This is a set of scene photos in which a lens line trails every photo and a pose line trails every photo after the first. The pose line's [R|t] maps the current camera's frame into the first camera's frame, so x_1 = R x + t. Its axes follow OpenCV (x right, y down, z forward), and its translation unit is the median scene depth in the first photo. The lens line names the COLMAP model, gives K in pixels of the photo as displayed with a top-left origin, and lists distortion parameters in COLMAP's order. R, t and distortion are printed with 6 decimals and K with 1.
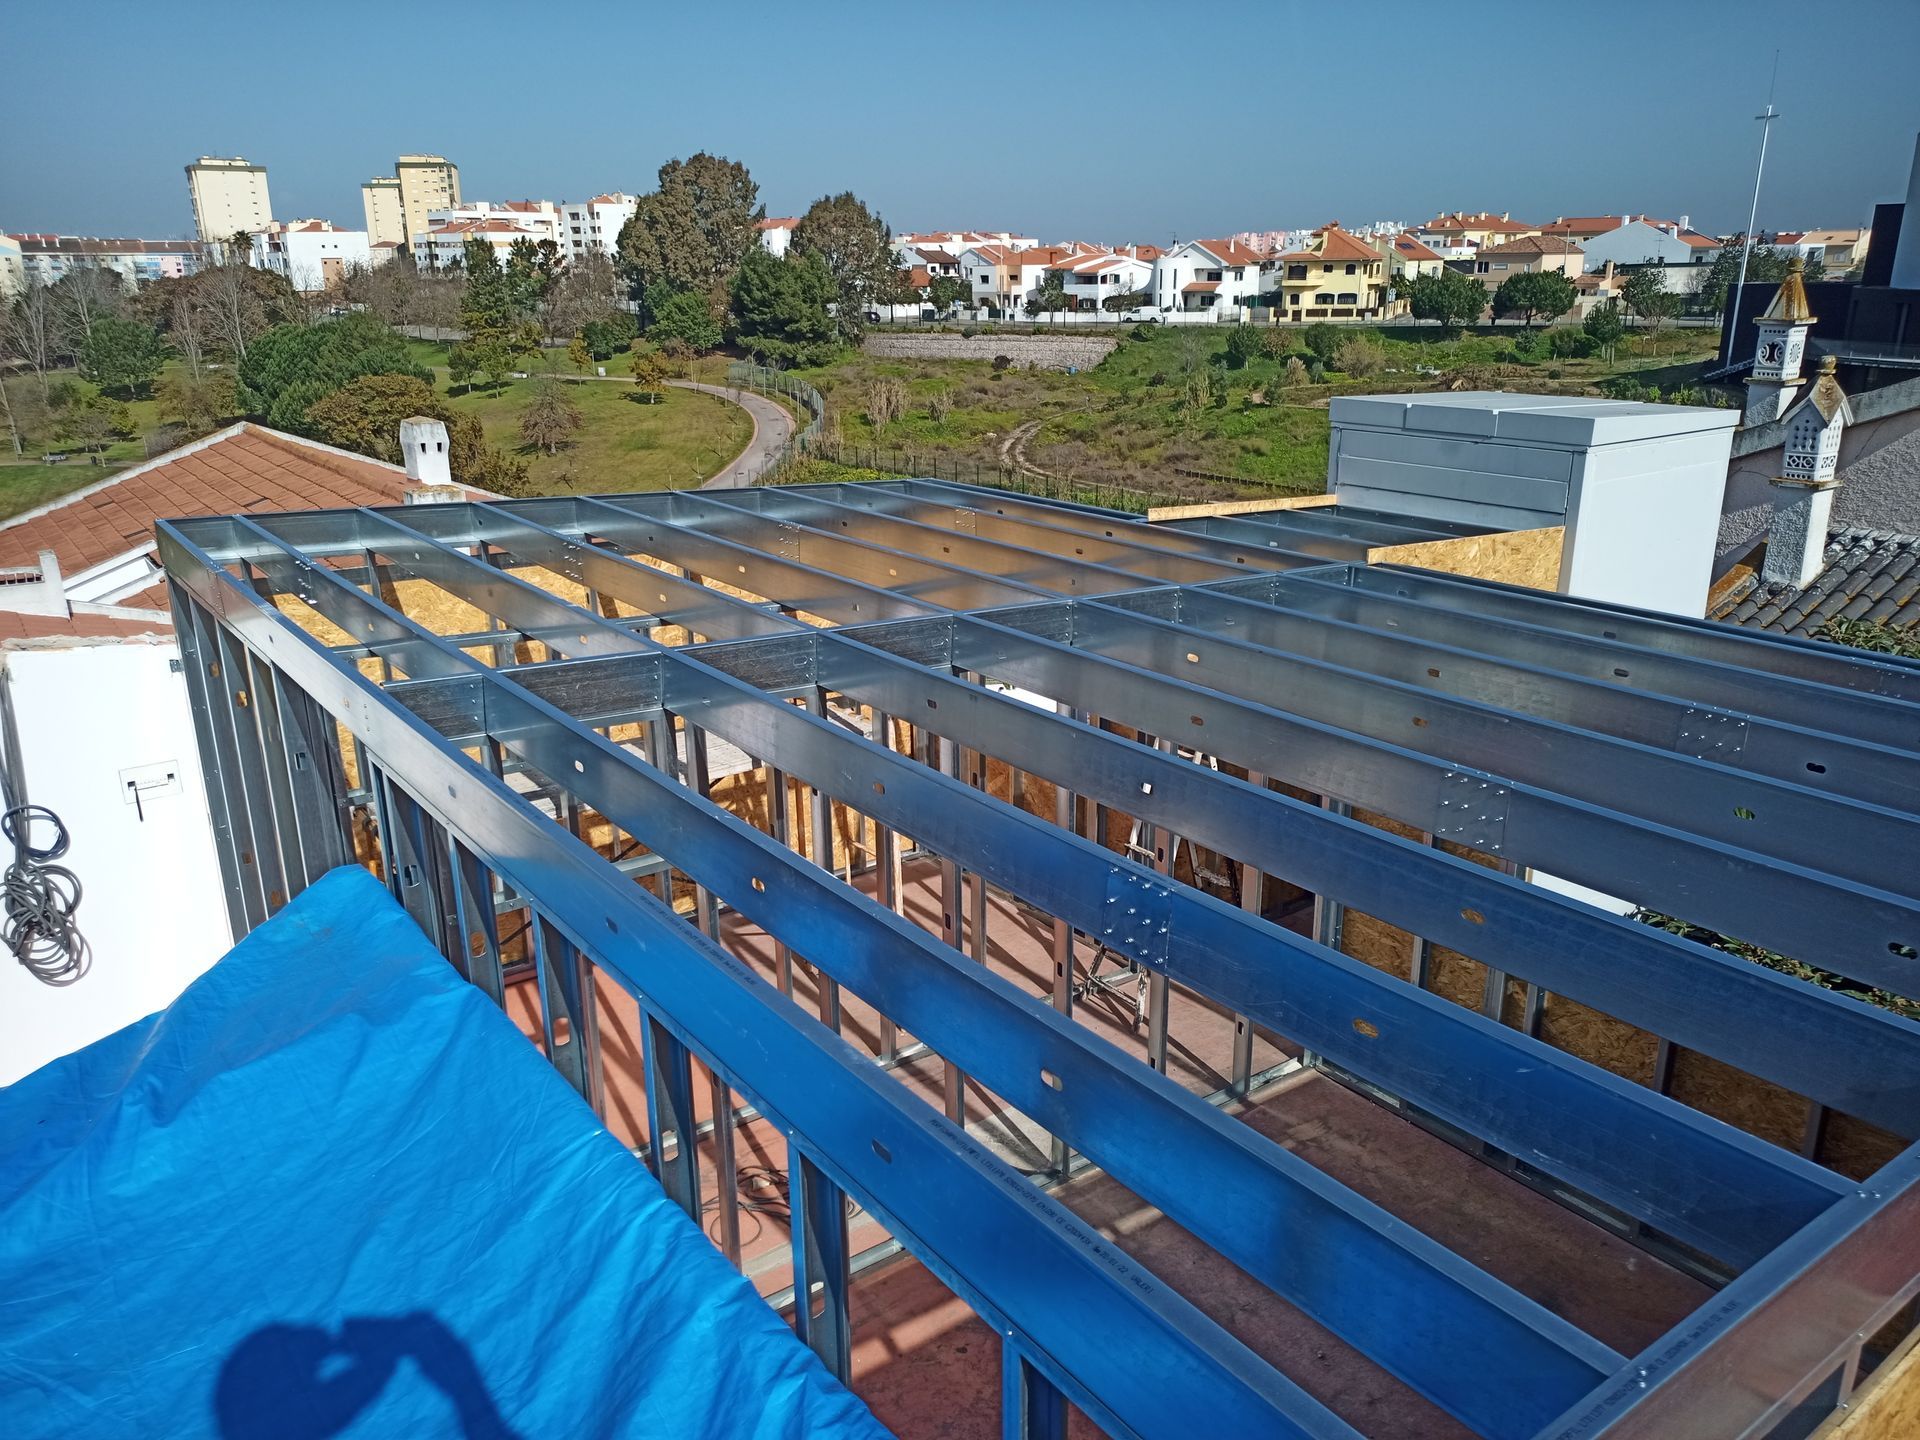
lens RADIAL K [[1428.7, 0, 955.0], [0, 1428.7, 751.2], [0, 0, 1]] dist [0.062309, -0.048272]
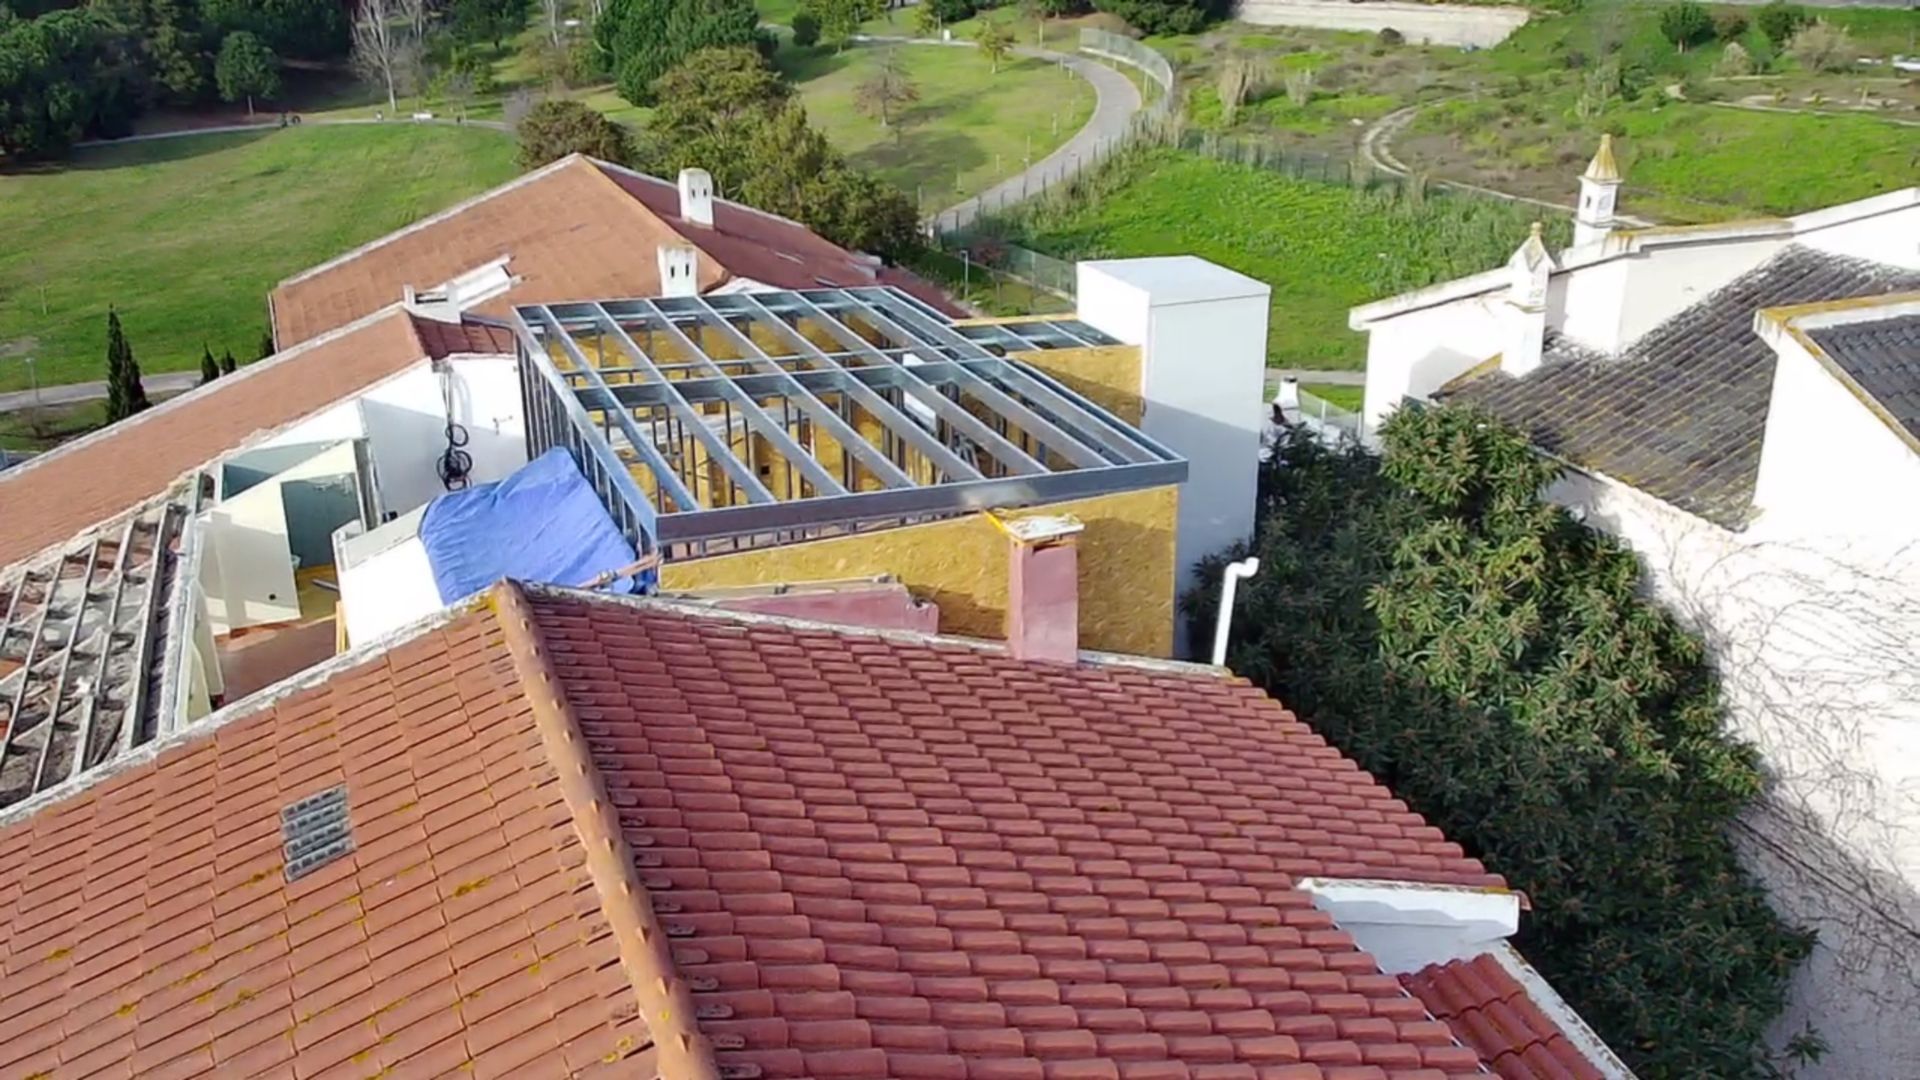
lens RADIAL K [[1677.7, 0, 929.5], [0, 1677.7, 520.4], [0, 0, 1]] dist [-0.013439, 0.010678]
pose [[0.966412, 0.090621, -0.240492, 0.033193], [-0.082115, 0.995598, 0.045178, 0.000409], [0.243527, -0.023912, 0.969599, -0.062438]]
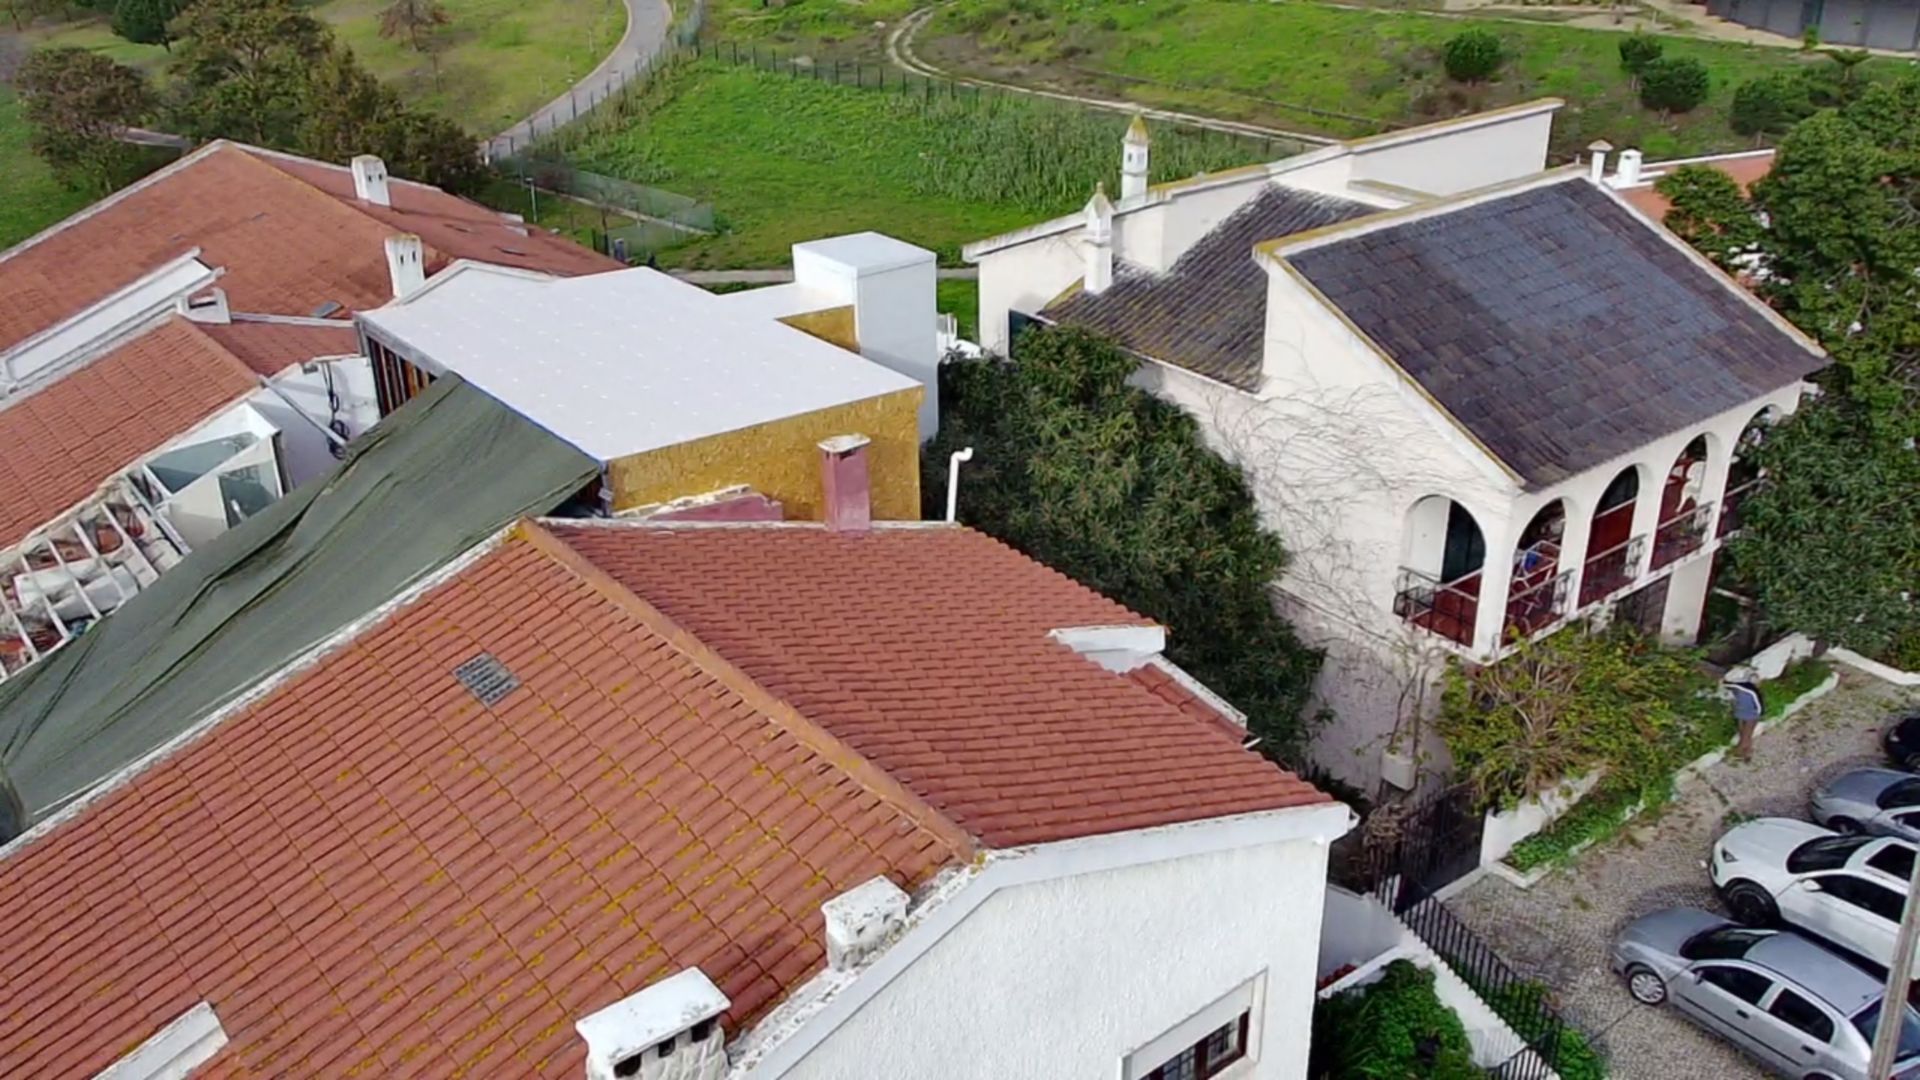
lens RADIAL K [[1677.7, 0, 940.6], [0, 1677.7, 544.6], [0, 0, 1]] dist [-0.013439, 0.010678]
pose [[0.999407, -0.020777, 0.027458, 0.022542], [0.017593, 0.993608, 0.111505, -0.002323], [-0.029599, -0.110956, 0.993384, -0.106812]]
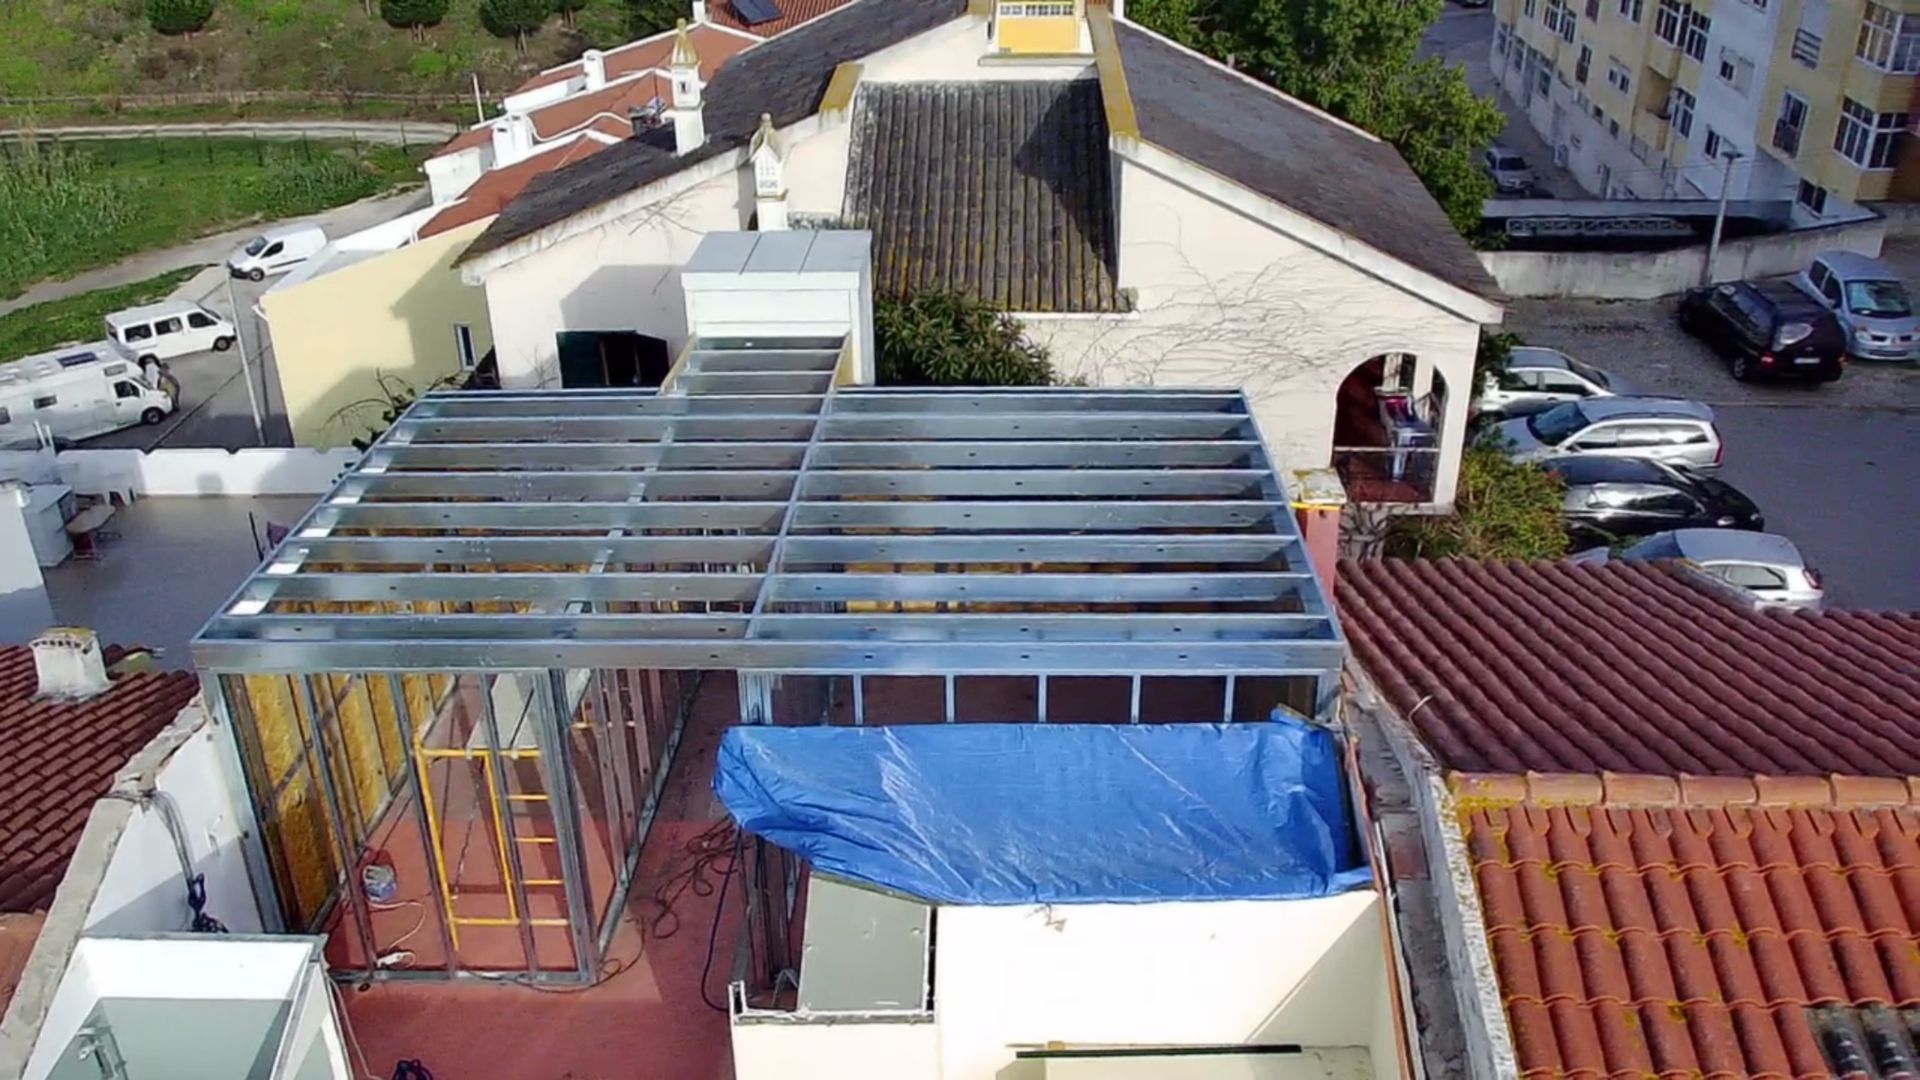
lens RADIAL K [[1677.7, 0, 938.3], [0, 1677.7, 525.8], [0, 0, 1]] dist [-0.013439, 0.010678]
pose [[0.629235, -0.364961, 0.686197, -0.048655], [0.270602, 0.930526, 0.246772, -0.019281], [-0.728586, 0.030409, 0.684279, -0.023981]]
